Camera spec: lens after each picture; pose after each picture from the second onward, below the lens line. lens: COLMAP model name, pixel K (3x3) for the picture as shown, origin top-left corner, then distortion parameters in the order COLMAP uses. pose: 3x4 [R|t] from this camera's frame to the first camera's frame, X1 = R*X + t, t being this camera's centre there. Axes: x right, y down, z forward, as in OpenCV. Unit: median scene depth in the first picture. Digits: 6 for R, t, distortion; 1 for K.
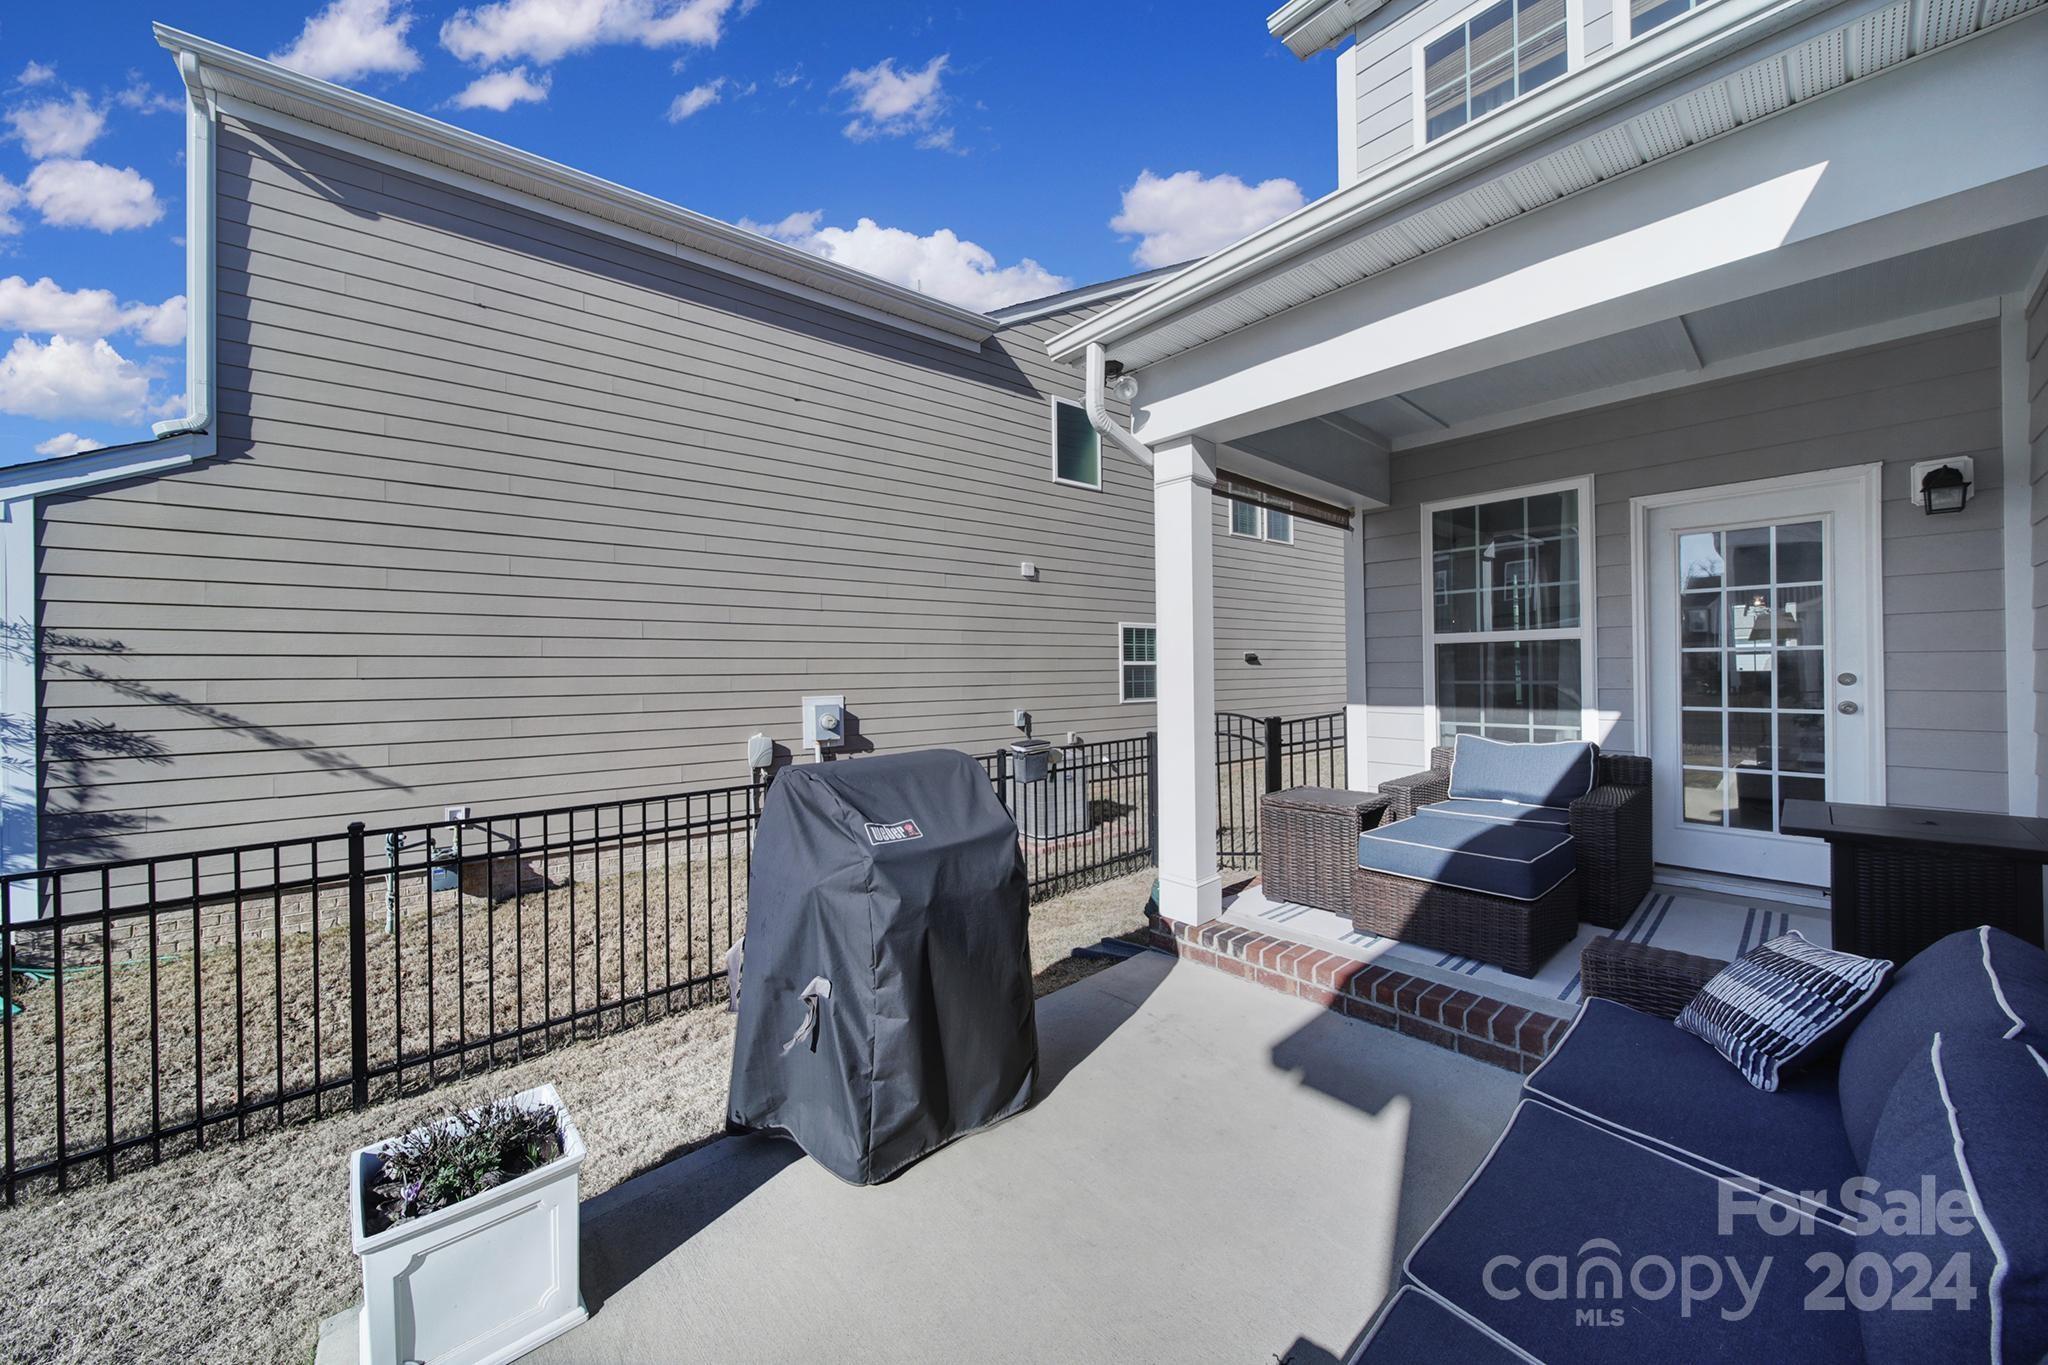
lens RADIAL K [[718.5, 0, 1019.4], [0, 718.5, 671.5], [0, 0, 1]] dist [-0.000140, -0.000151]
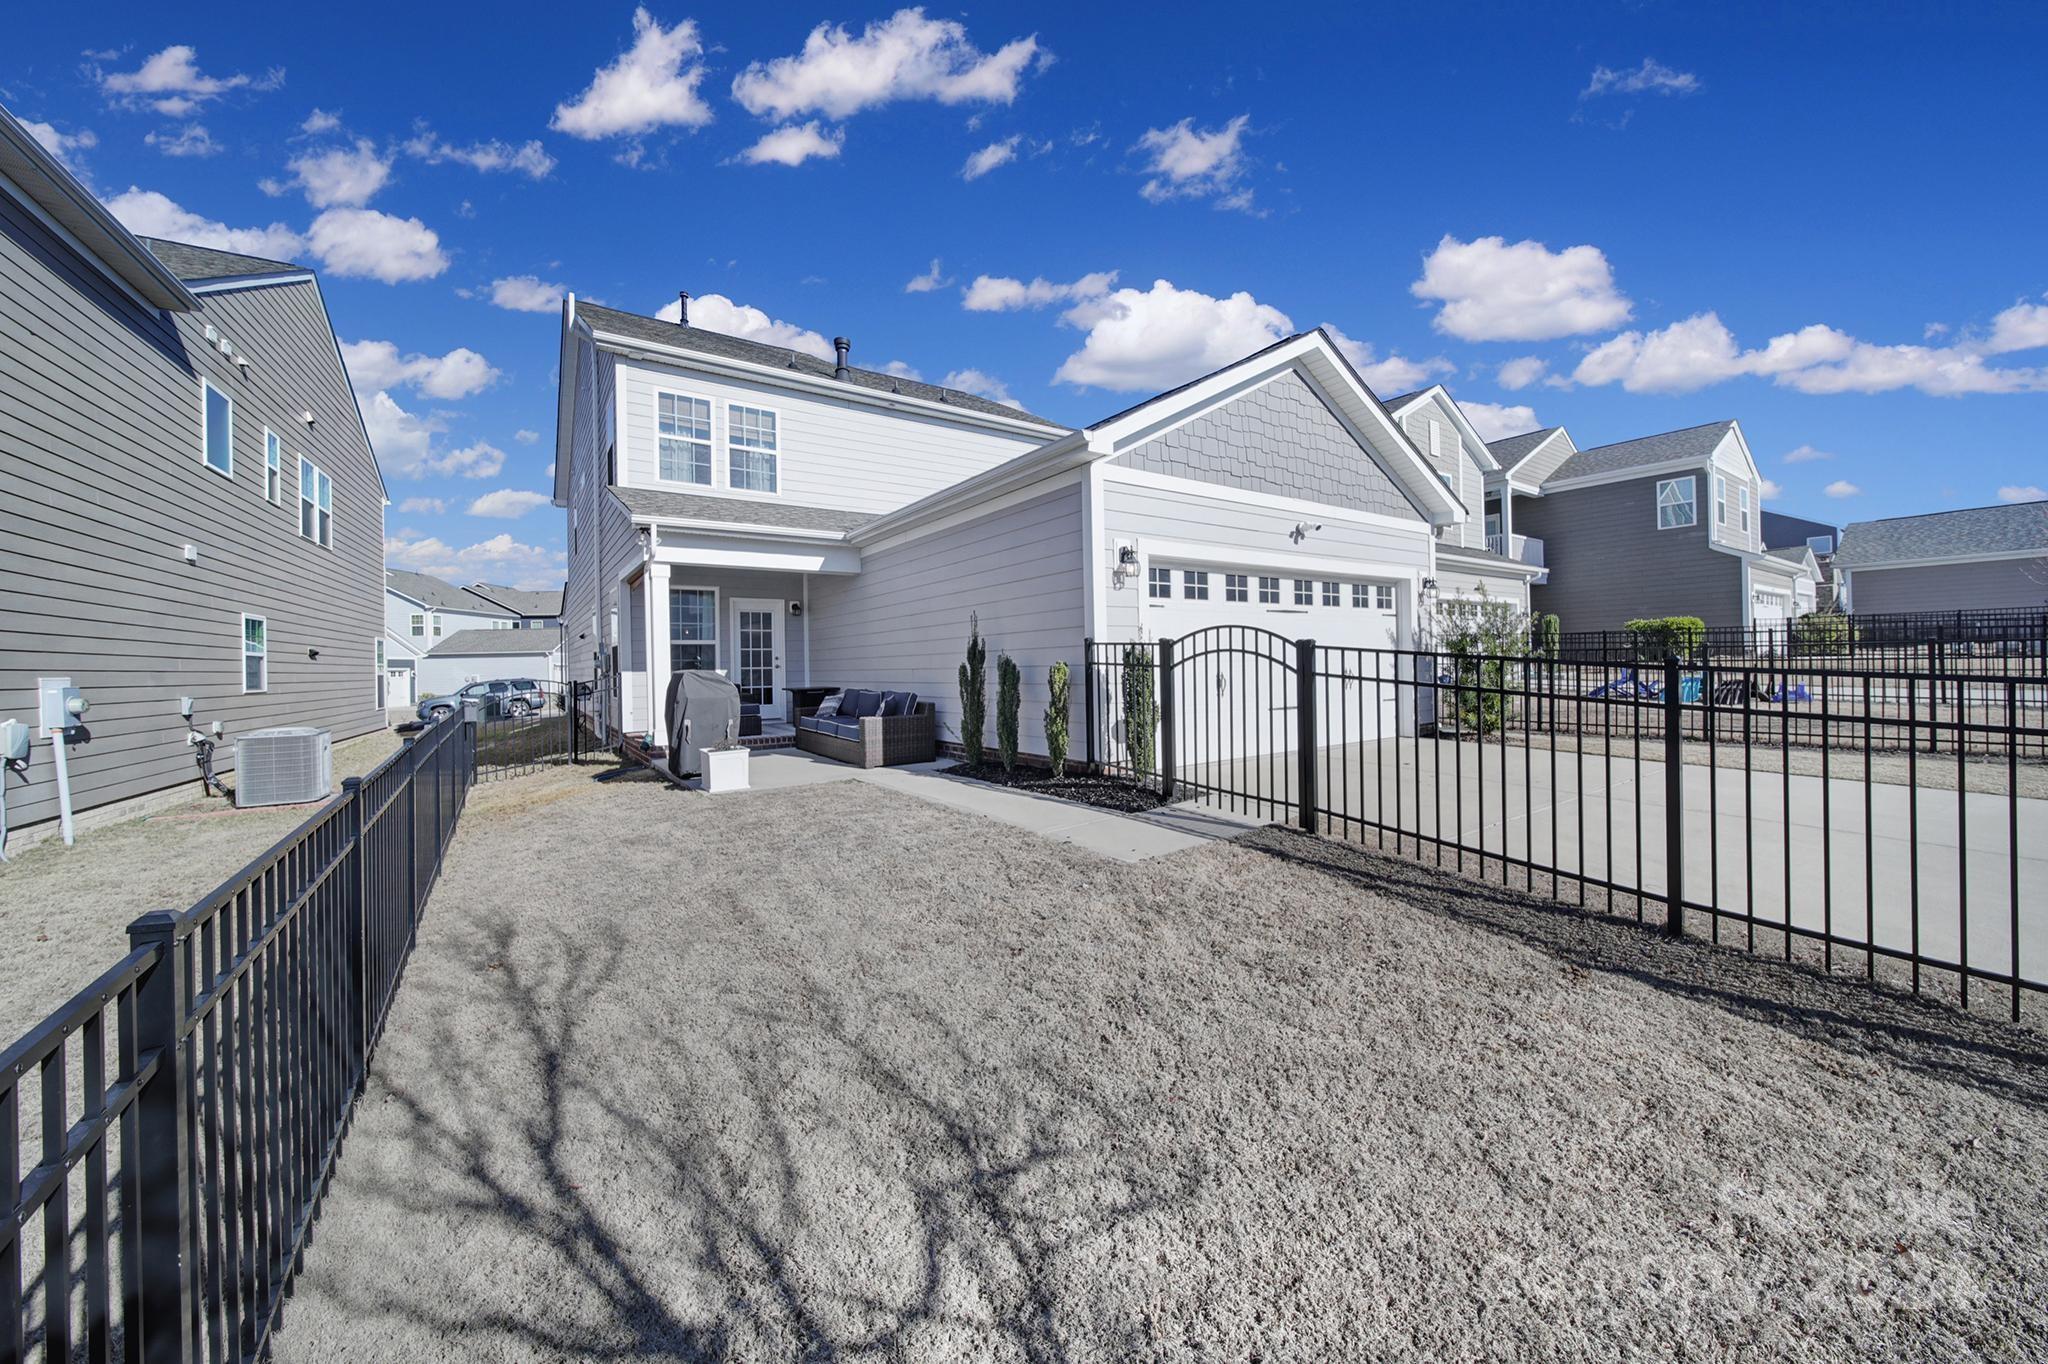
lens RADIAL K [[718.5, 0, 1019.4], [0, 718.5, 671.0], [0, 0, 1]] dist [-0.000140, -0.000151]
pose [[0.107063, 0.002401, 0.994249, -1.015525], [0.016370, 0.999857, -0.004177, 0.048226], [-0.994117, 0.016723, 0.107008, -0.256798]]
